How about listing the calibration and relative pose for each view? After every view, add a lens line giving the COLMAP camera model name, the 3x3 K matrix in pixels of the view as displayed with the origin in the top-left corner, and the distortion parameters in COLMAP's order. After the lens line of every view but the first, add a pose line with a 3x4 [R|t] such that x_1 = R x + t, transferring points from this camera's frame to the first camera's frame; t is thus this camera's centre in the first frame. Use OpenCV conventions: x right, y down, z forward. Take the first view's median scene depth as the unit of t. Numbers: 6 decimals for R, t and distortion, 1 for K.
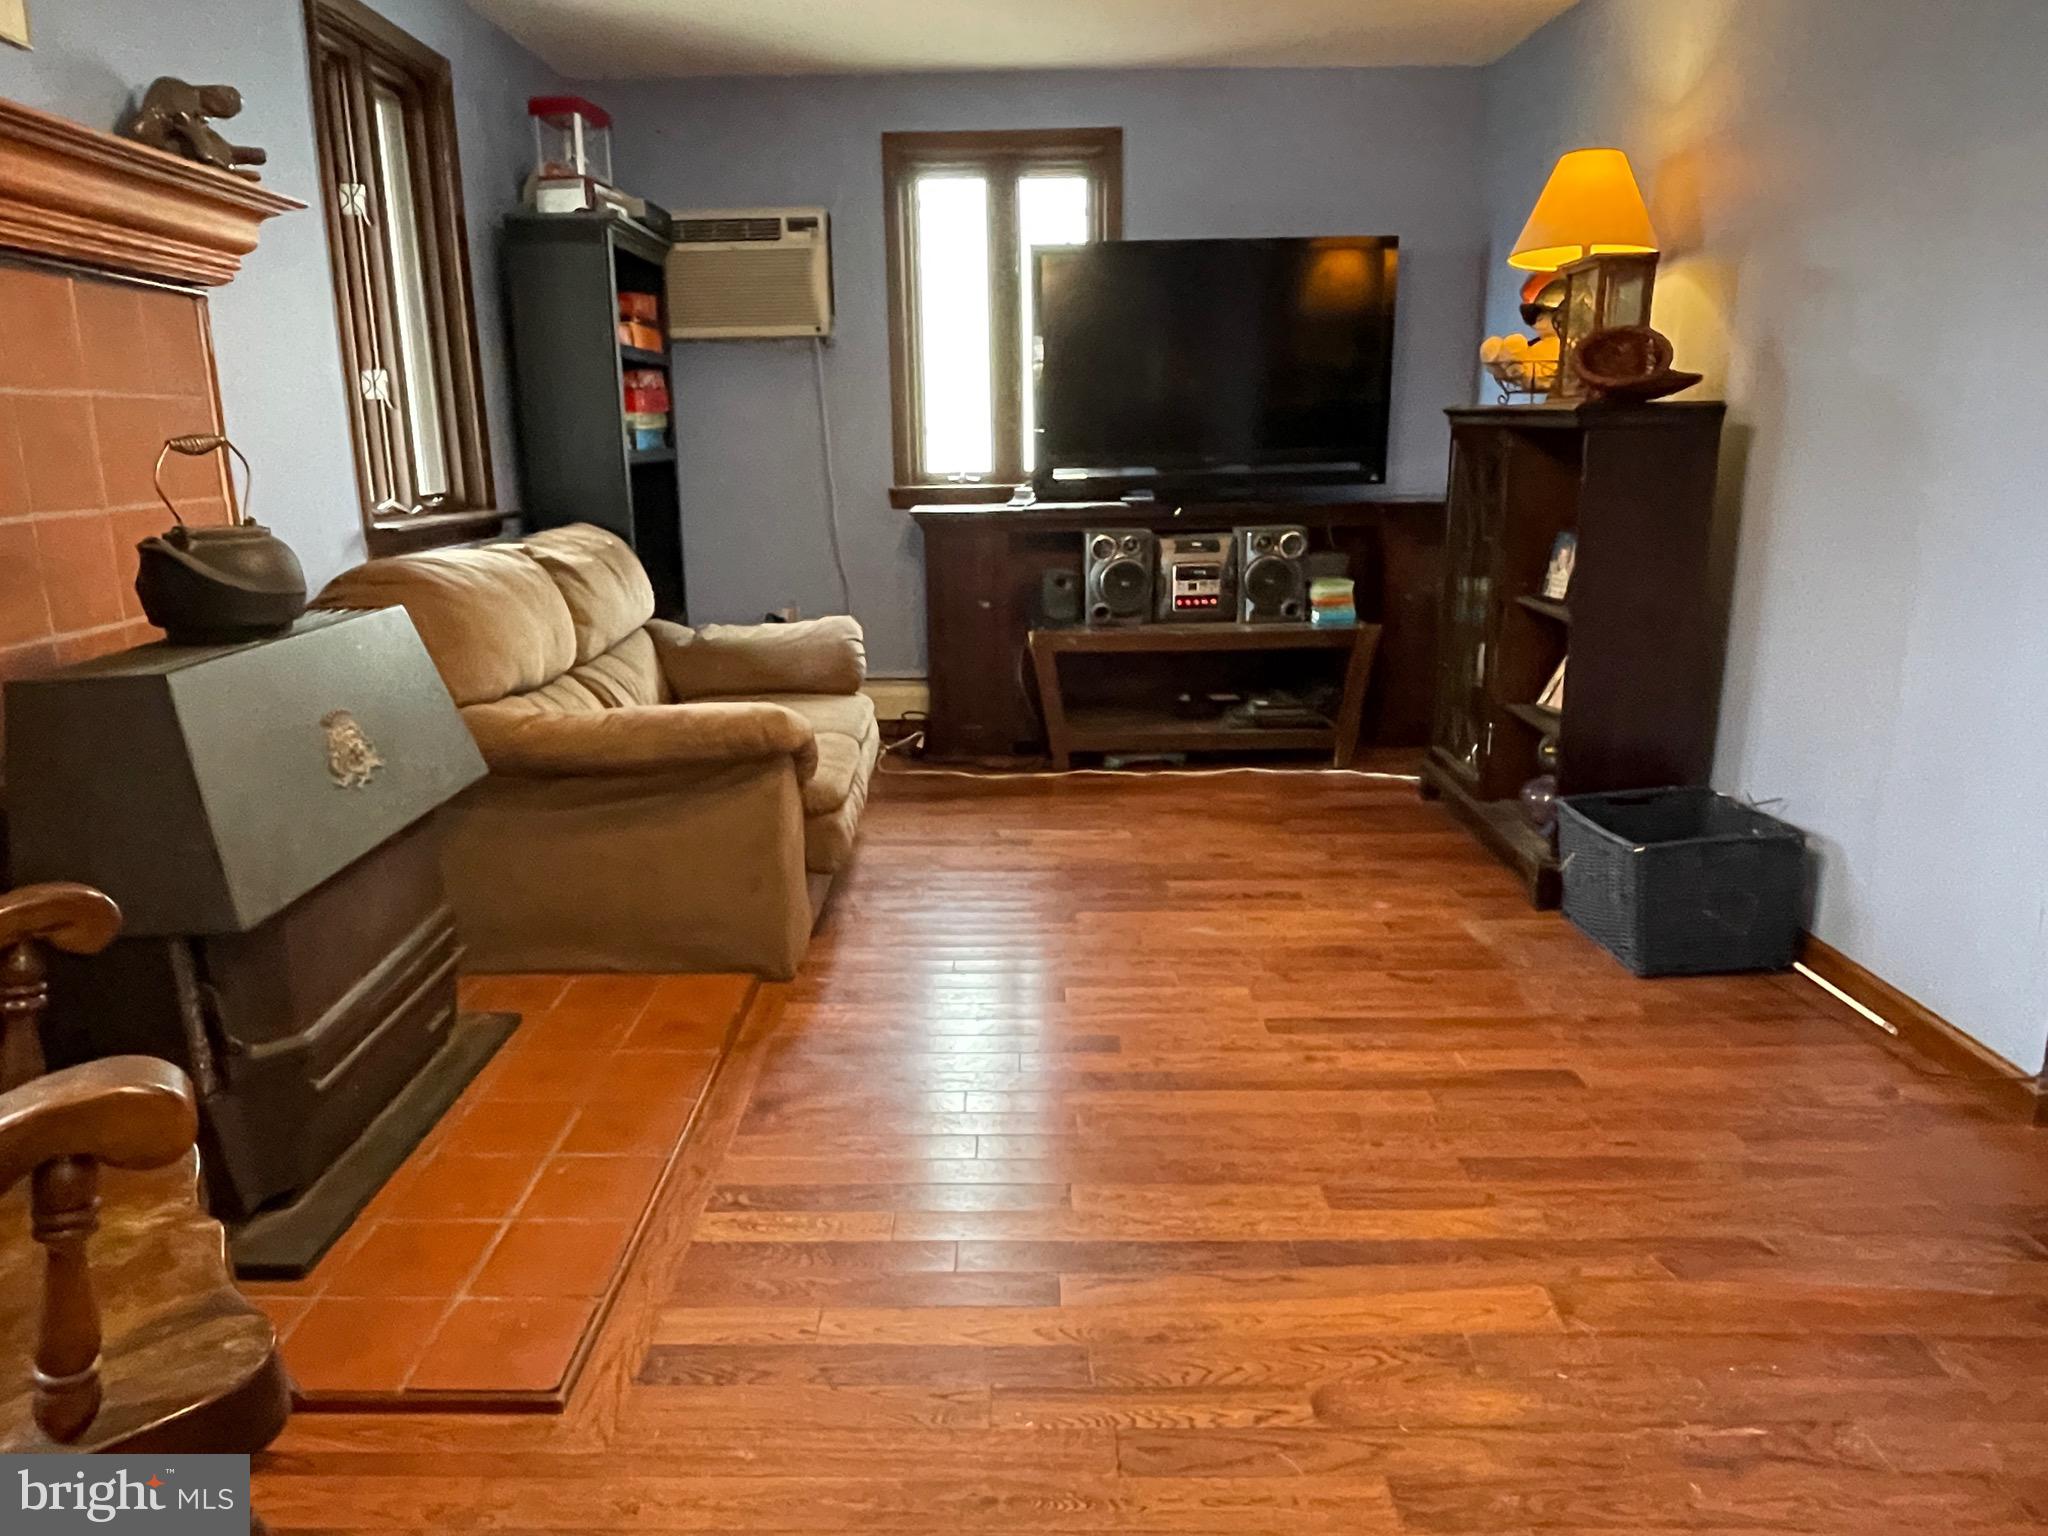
lens RADIAL K [[1403.0, 0, 1010.3], [0, 1403.0, 778.4], [0, 0, 1]] dist [0.022486, -0.019974]
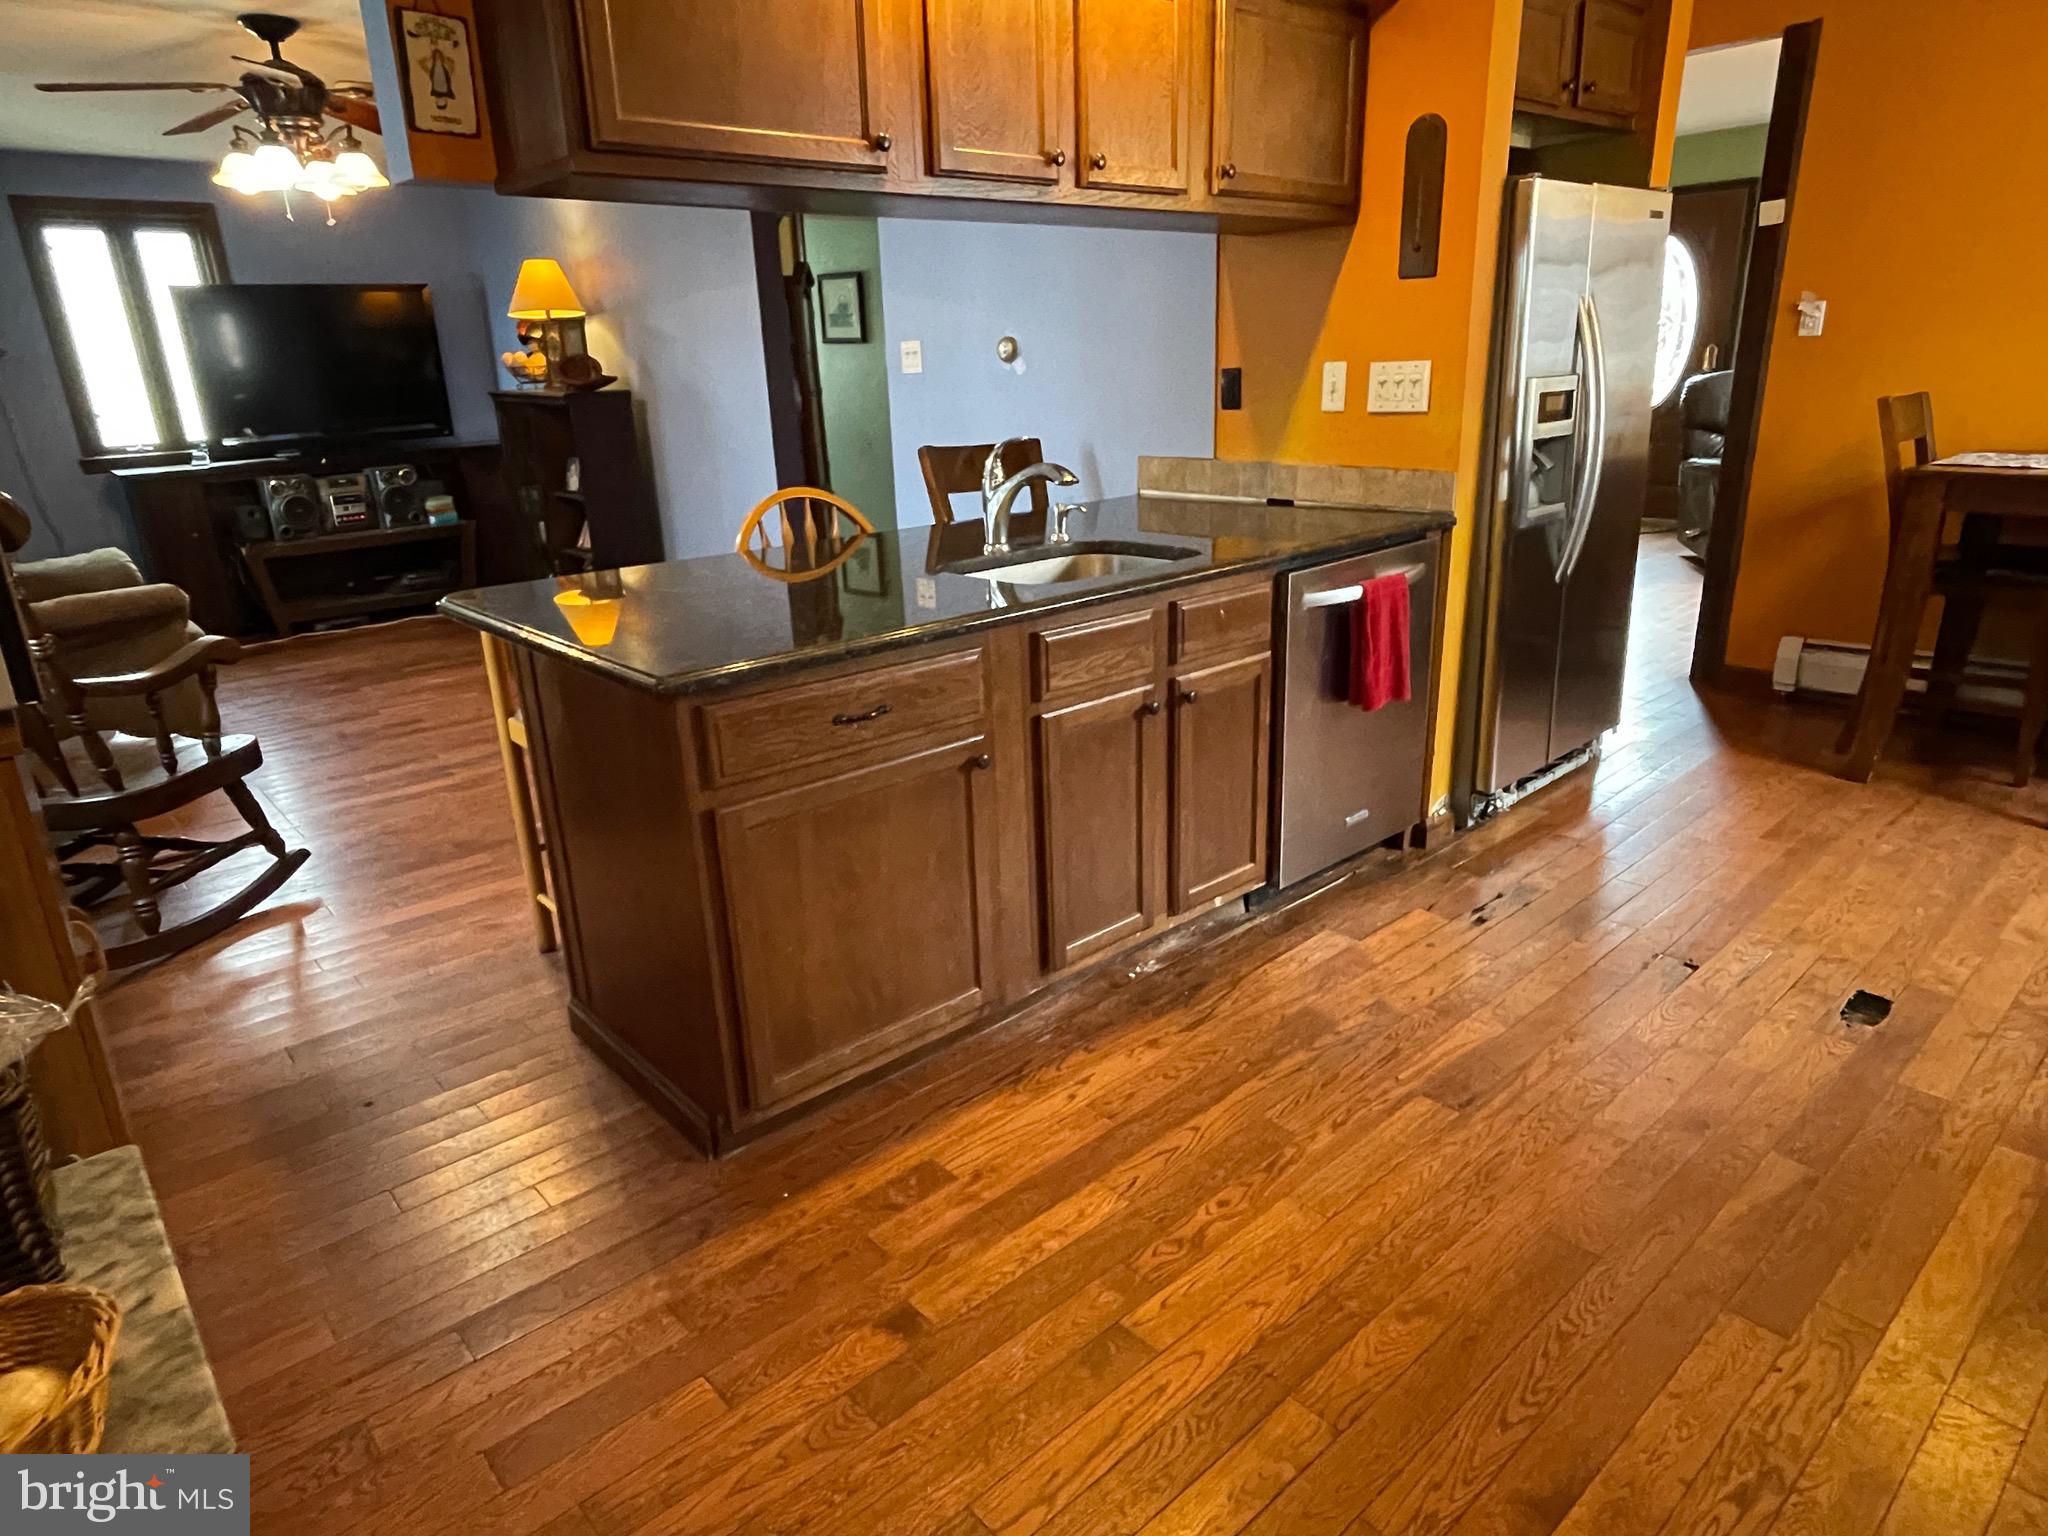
lens RADIAL K [[1210.6, 0, 1009.6], [0, 1210.6, 789.2], [0, 0, 1]] dist [-0.001900, 0.000049]
pose [[0.744460, -0.239822, 0.623109, -0.293387], [0.184505, 0.970817, 0.153209, 0.121954], [-0.641667, 0.000909, 0.766983, -0.643457]]
